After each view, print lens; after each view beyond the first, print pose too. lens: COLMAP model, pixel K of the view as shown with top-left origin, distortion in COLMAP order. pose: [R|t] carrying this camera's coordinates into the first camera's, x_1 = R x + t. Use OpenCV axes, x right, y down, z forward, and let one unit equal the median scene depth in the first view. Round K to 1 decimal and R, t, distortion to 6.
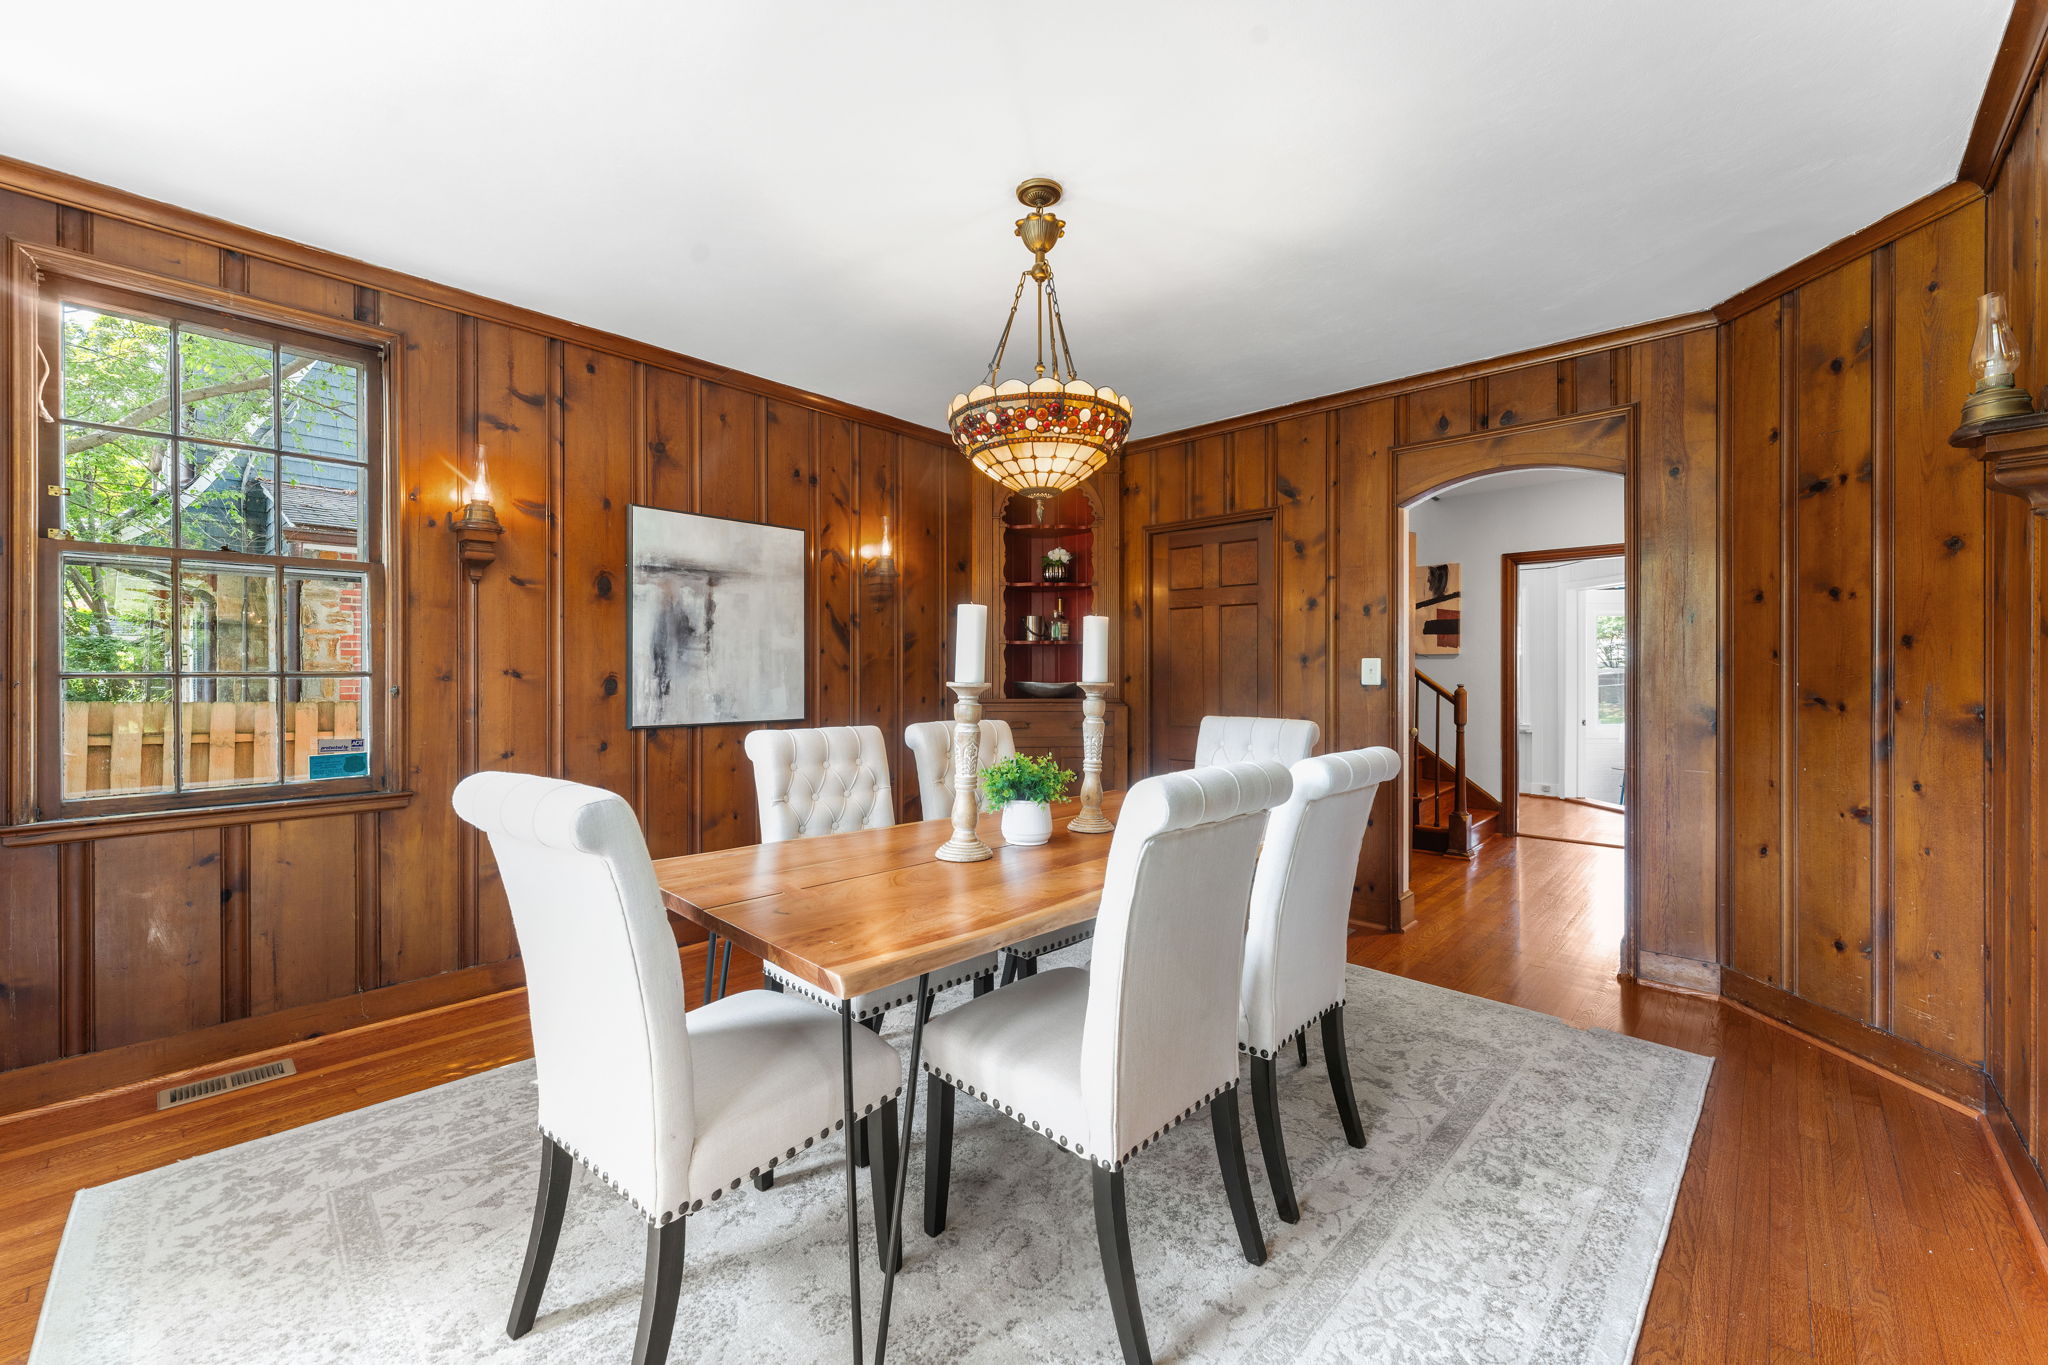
lens RADIAL K [[824.7, 0, 1019.4], [0, 824.7, 682.2], [0, 0, 1]] dist [0.012969, 0.000142]
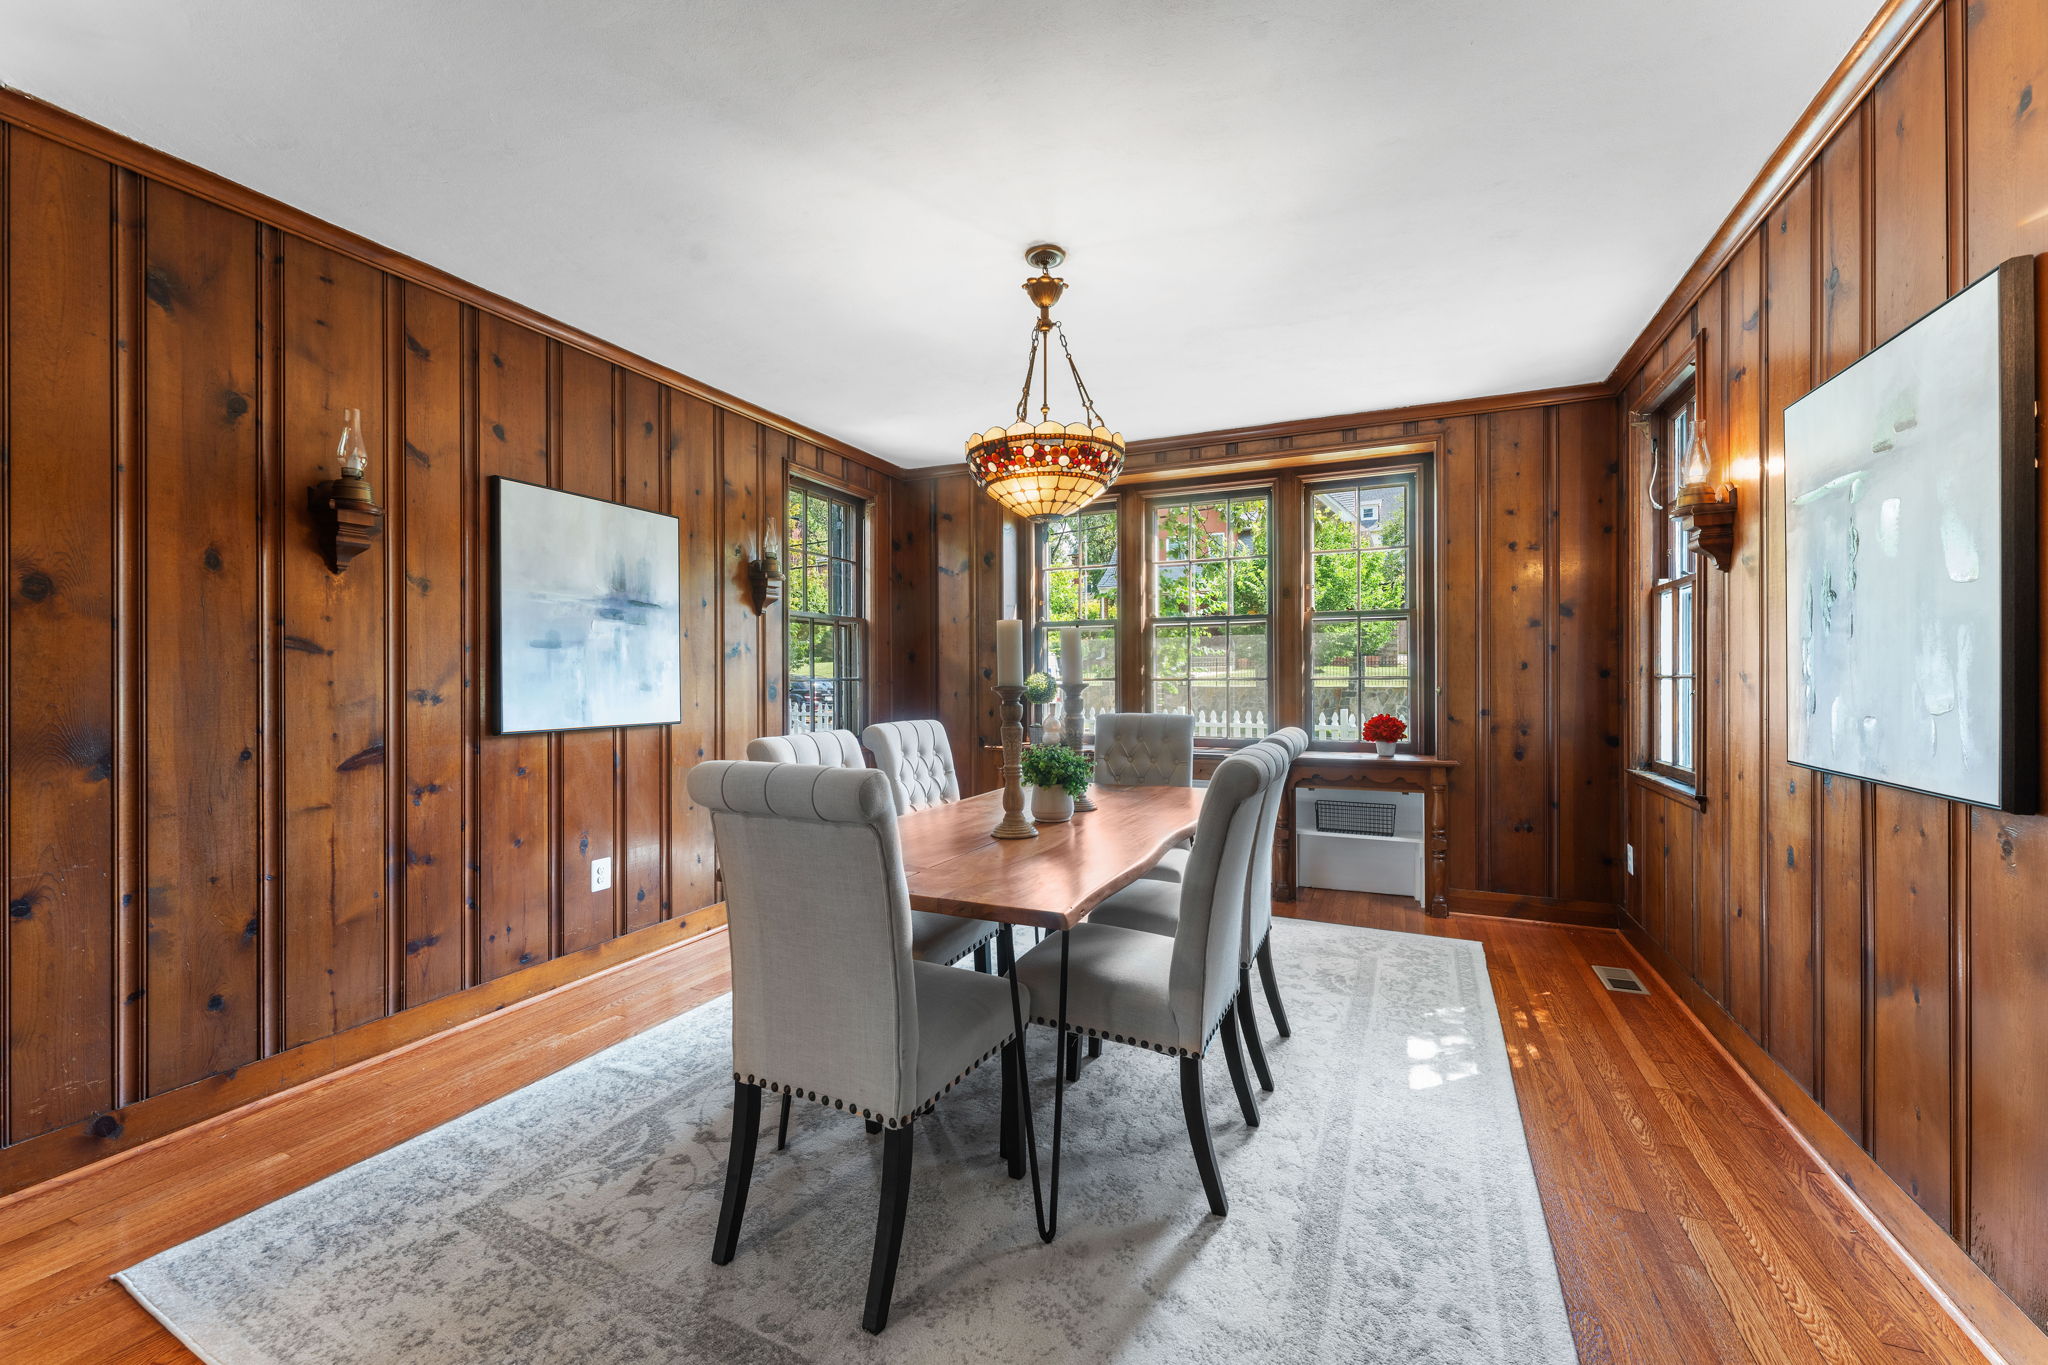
lens RADIAL K [[824.7, 0, 1020.2], [0, 824.7, 675.3], [0, 0, 1]] dist [0.012969, 0.000142]
pose [[-0.943215, 0.002534, -0.332172, 0.374208], [-0.001076, 0.999942, 0.010684, -0.021561], [0.332180, 0.010435, -0.943158, 1.765777]]
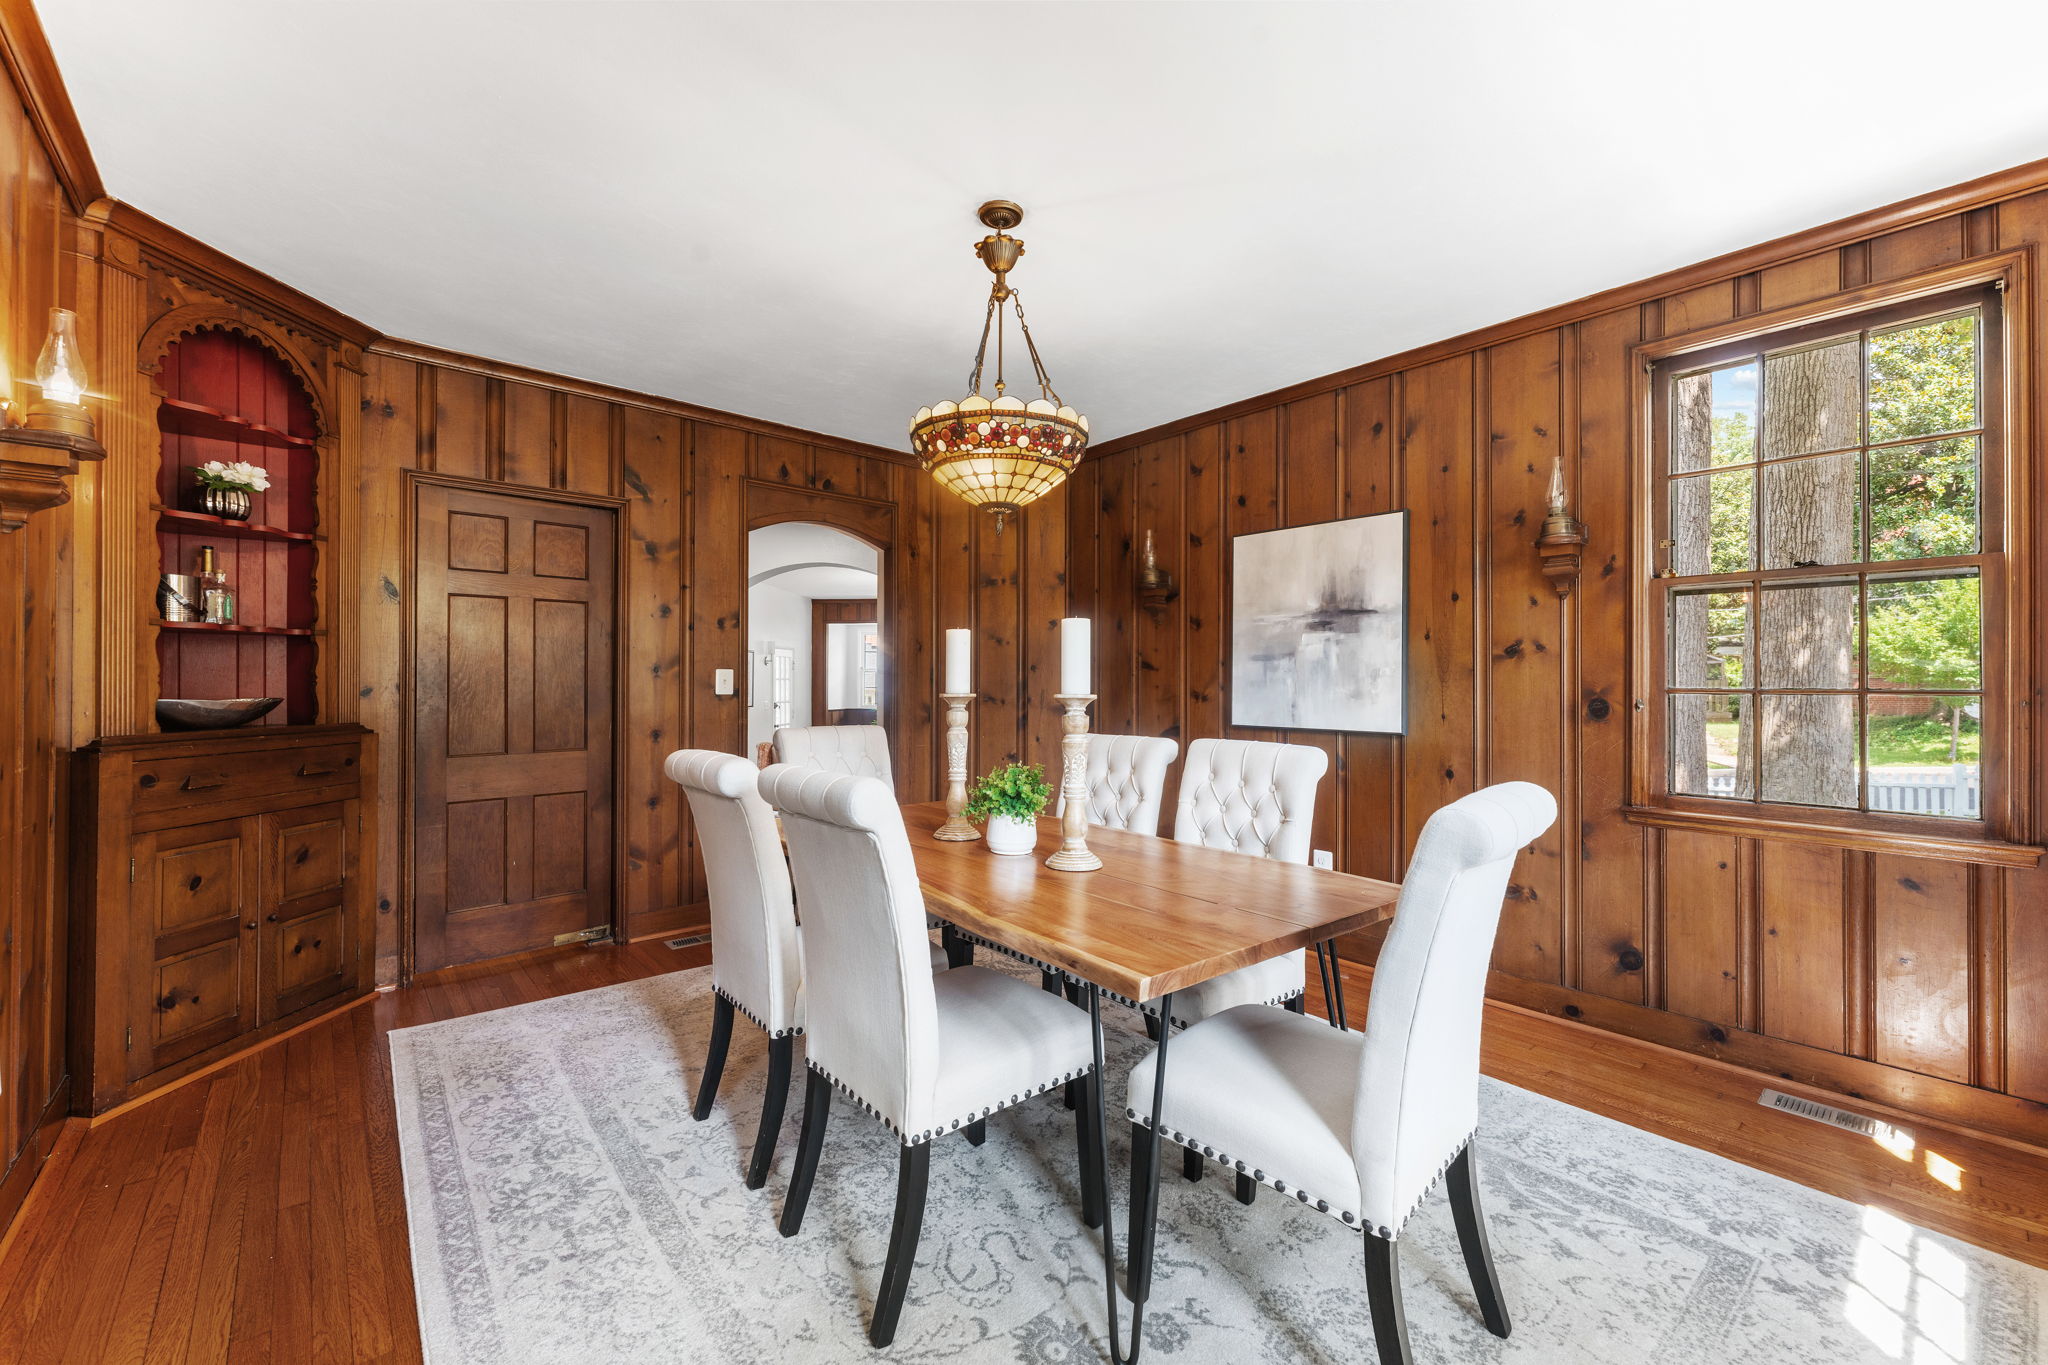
lens RADIAL K [[824.7, 0, 1015.5], [0, 824.7, 675.9], [0, 0, 1]] dist [0.012969, 0.000142]
pose [[0.105569, 0.008105, 0.994379, -0.839051], [0.009473, 0.999913, -0.009156, -0.010935], [-0.994367, 0.010387, 0.105483, 0.749481]]
